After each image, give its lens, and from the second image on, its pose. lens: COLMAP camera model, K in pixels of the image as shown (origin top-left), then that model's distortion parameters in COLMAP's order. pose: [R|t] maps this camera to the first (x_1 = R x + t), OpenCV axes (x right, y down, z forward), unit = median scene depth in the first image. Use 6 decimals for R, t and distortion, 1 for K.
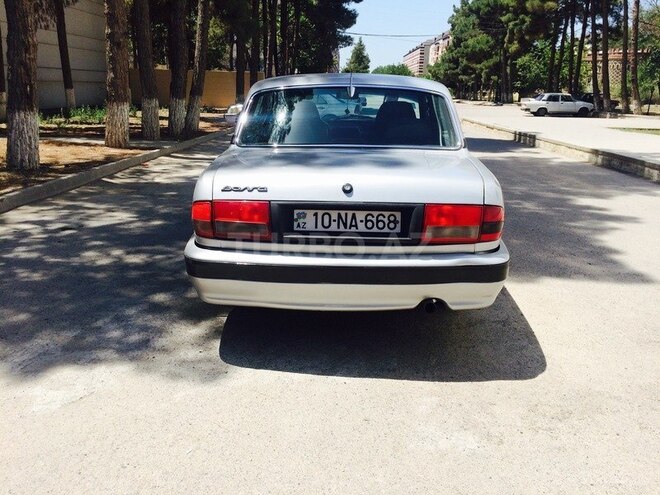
lens RADIAL K [[566.9, 0, 330.0], [0, 566.9, 247.5], [0, 0, 1]] dist [0.089792, -0.122377]
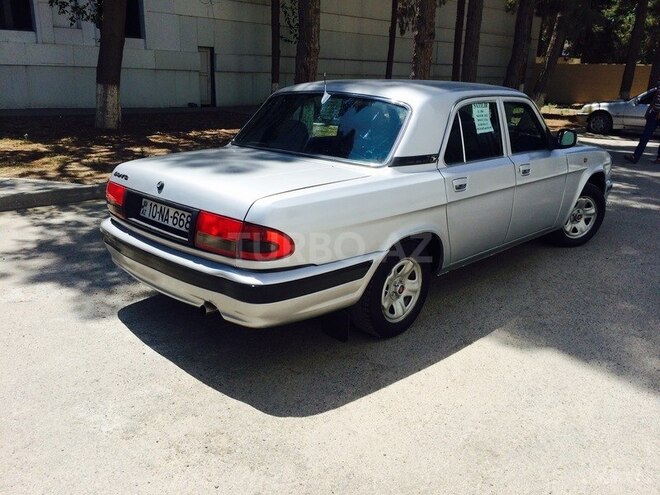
lens RADIAL K [[577.2, 0, 330.0], [0, 577.2, 247.5], [0, 0, 1]] dist [0.036558, 0.002908]
pose [[0.738138, 0.199326, -0.644532, 0.167078], [-0.194573, 0.977660, 0.079517, -0.022550], [0.645982, 0.066714, 0.760432, 0.056391]]
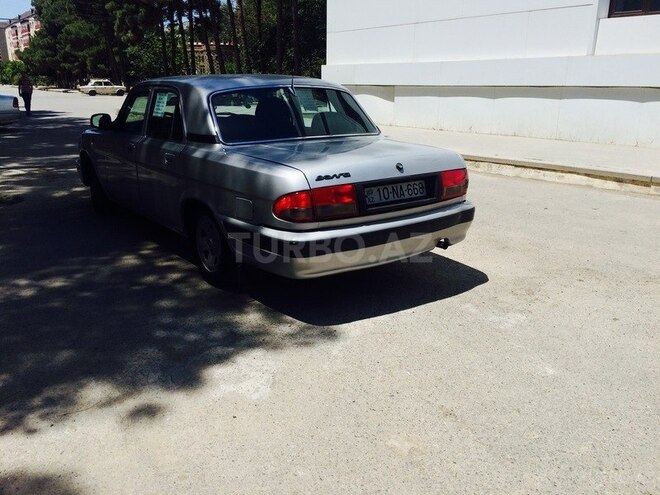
lens RADIAL K [[566.9, 0, 330.0], [0, 566.9, 247.5], [0, 0, 1]] dist [0.089792, -0.122377]
pose [[0.782952, -0.184550, 0.594077, -0.147154], [0.173236, 0.981888, 0.076711, -0.007838], [-0.597474, 0.042855, 0.800742, 0.006982]]
